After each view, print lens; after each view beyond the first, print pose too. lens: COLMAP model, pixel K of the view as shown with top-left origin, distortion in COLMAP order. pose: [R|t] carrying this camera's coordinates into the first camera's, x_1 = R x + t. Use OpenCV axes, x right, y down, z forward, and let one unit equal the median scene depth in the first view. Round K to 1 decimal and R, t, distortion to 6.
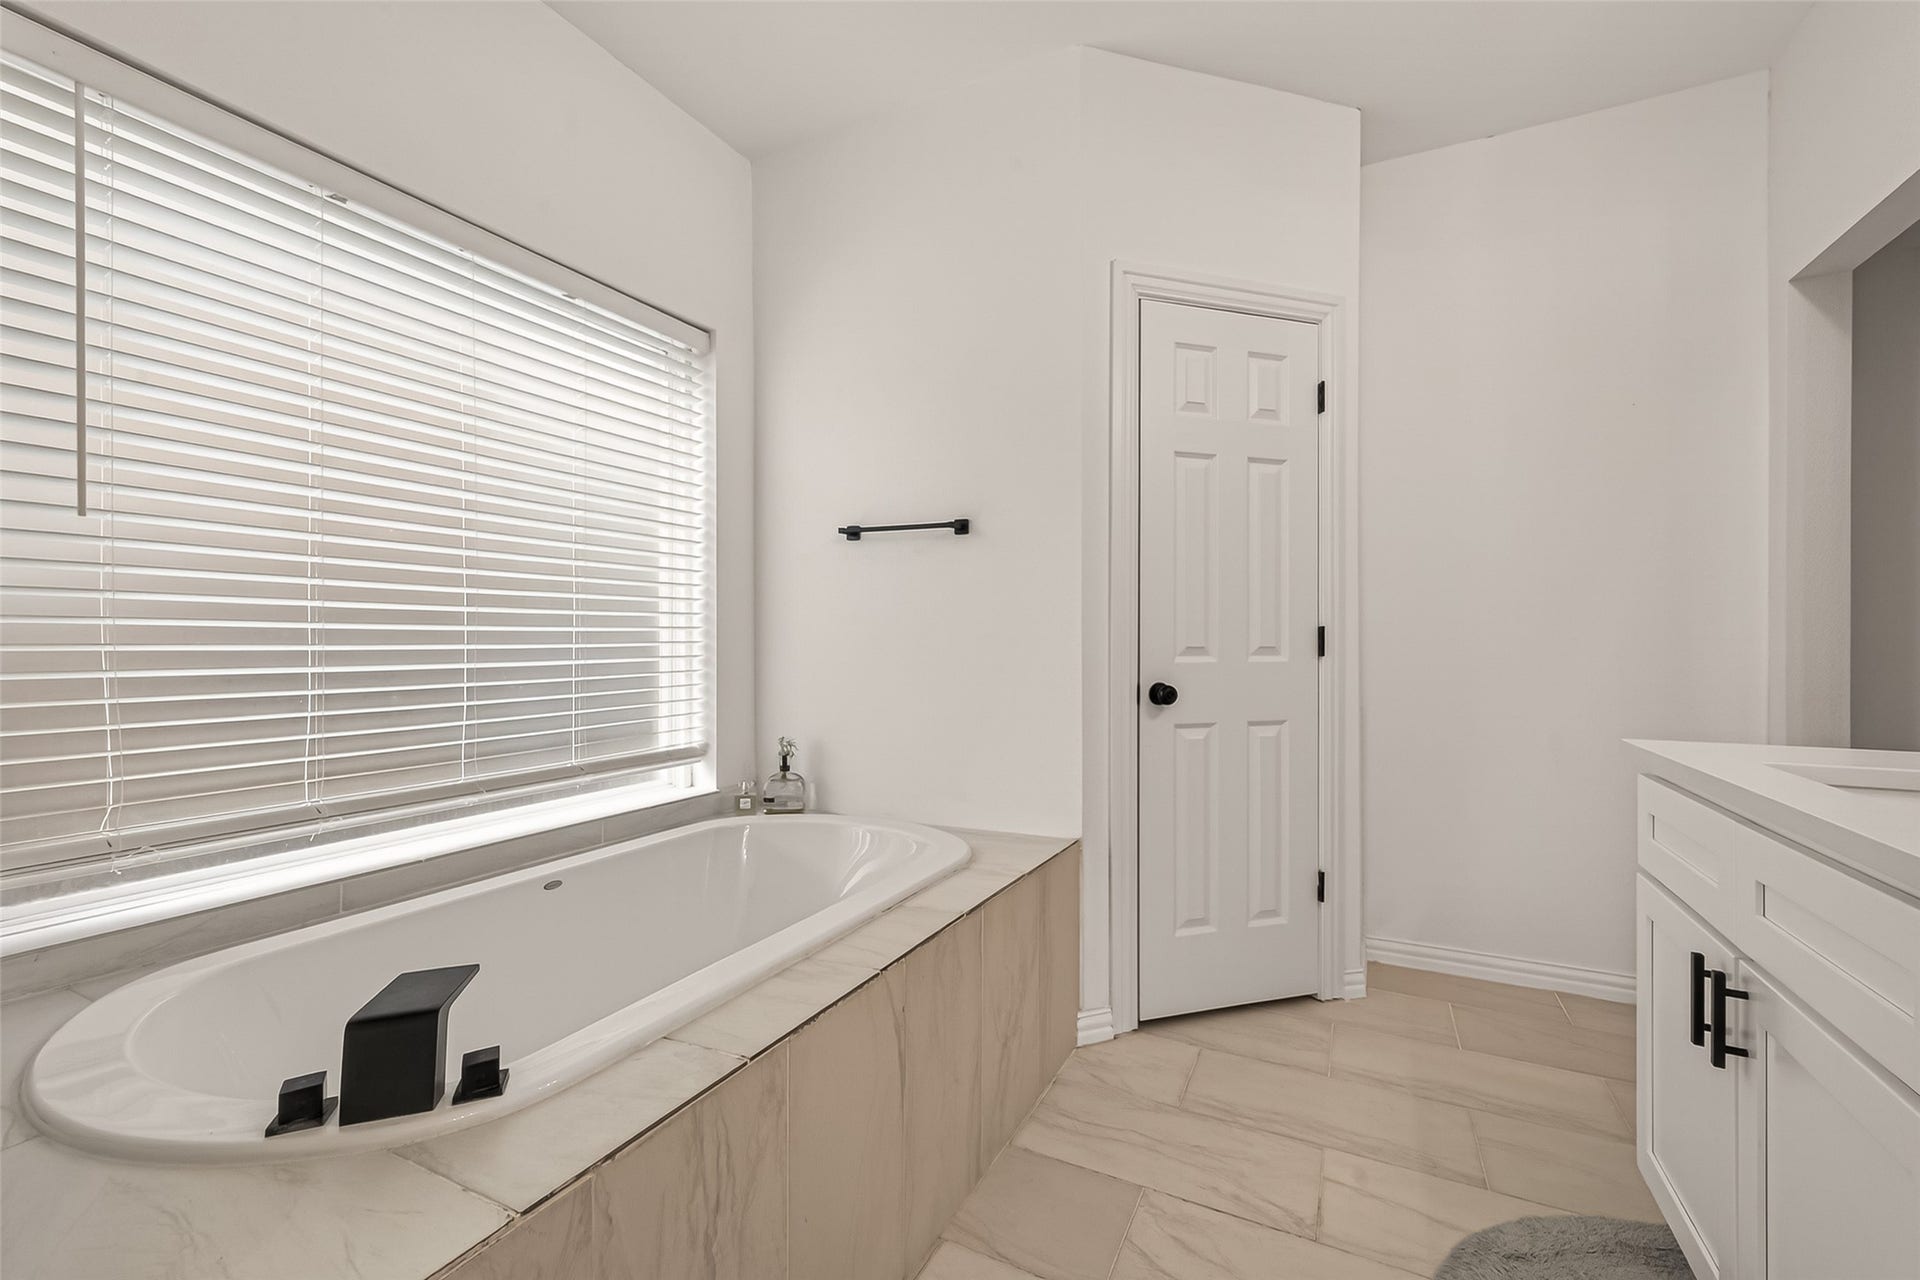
lens RADIAL K [[801.7, 0, 960.0], [0, 801.7, 640.0], [0, 0, 1]] dist [0.001299, 0.000217]
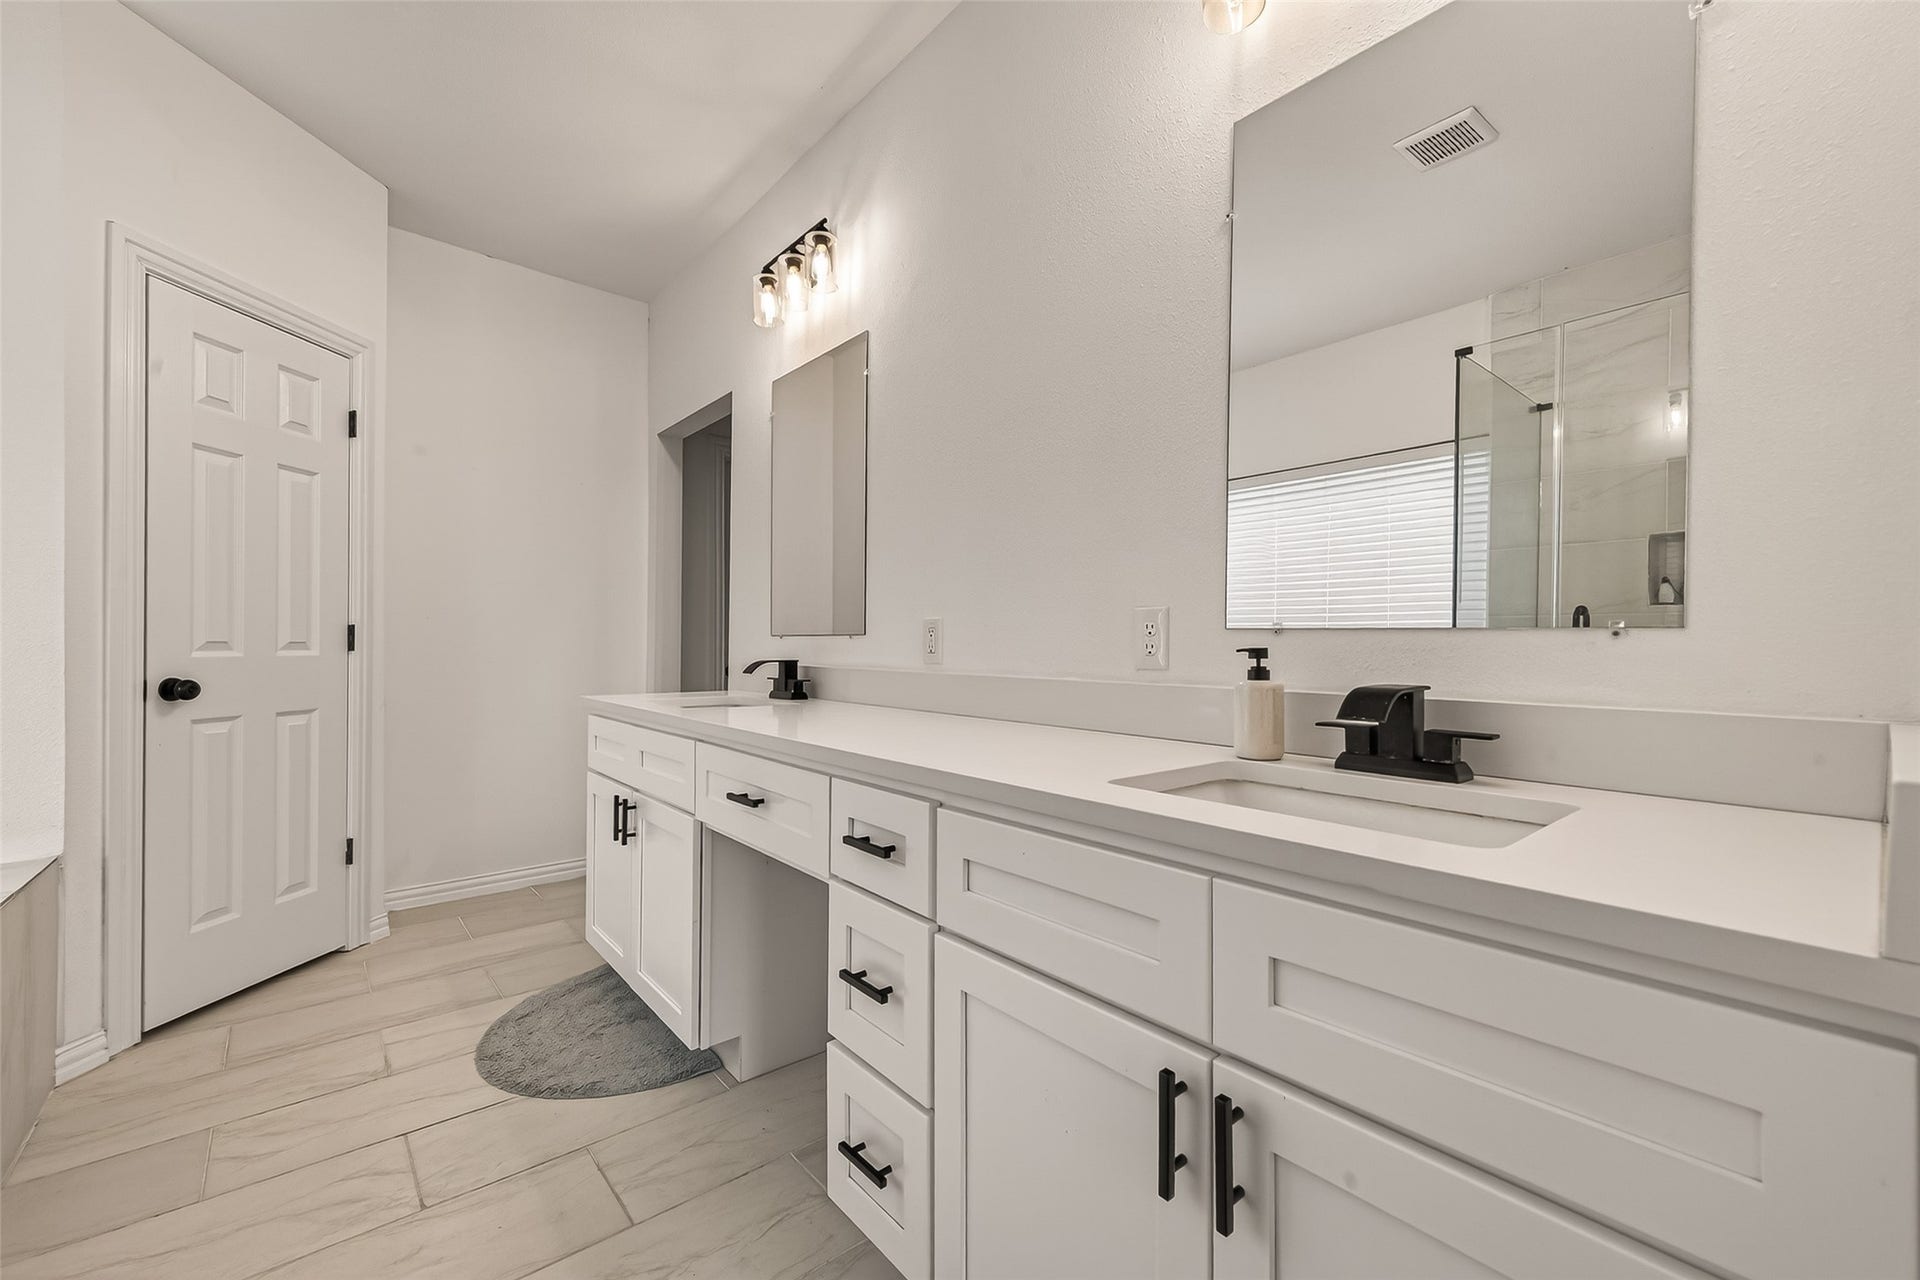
lens RADIAL K [[772.7, 0, 942.3], [0, 772.7, 639.5], [0, 0, 1]] dist [0.008950, 0.000411]
pose [[0.408561, 0.008540, 0.912691, -0.238666], [-0.006224, 0.999959, -0.006570, 0.007017], [-0.912710, -0.002996, 0.408597, -0.245013]]
